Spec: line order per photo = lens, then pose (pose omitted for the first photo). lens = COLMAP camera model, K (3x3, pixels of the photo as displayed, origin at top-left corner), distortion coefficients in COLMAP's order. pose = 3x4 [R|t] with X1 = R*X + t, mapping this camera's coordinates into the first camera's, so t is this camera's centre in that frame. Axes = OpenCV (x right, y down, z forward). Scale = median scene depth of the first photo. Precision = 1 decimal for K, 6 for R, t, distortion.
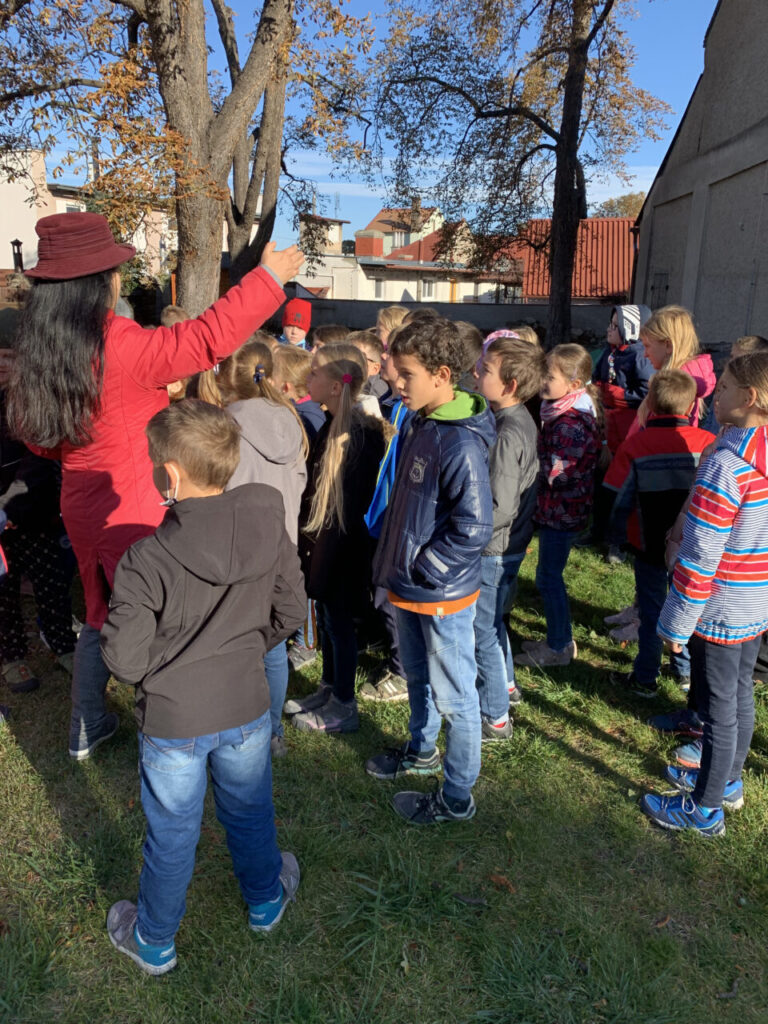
lens RADIAL K [[788.6, 0, 379.5], [0, 788.6, 508.5], [0, 0, 1]] dist [0.014116, -0.002801]
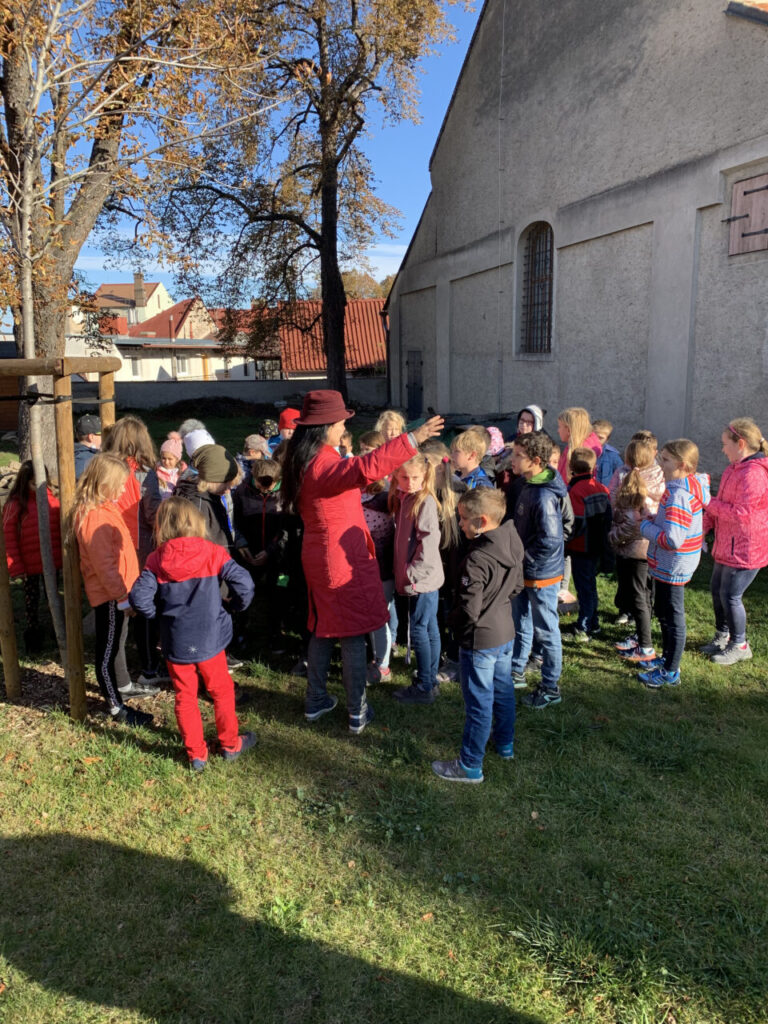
lens RADIAL K [[788.6, 0, 379.5], [0, 788.6, 508.5], [0, 0, 1]] dist [0.014116, -0.002801]
pose [[0.943812, -0.091560, 0.317546, -0.088632], [0.117340, 0.991092, -0.062992, 0.001501], [-0.308950, 0.096714, 0.946148, -0.069436]]
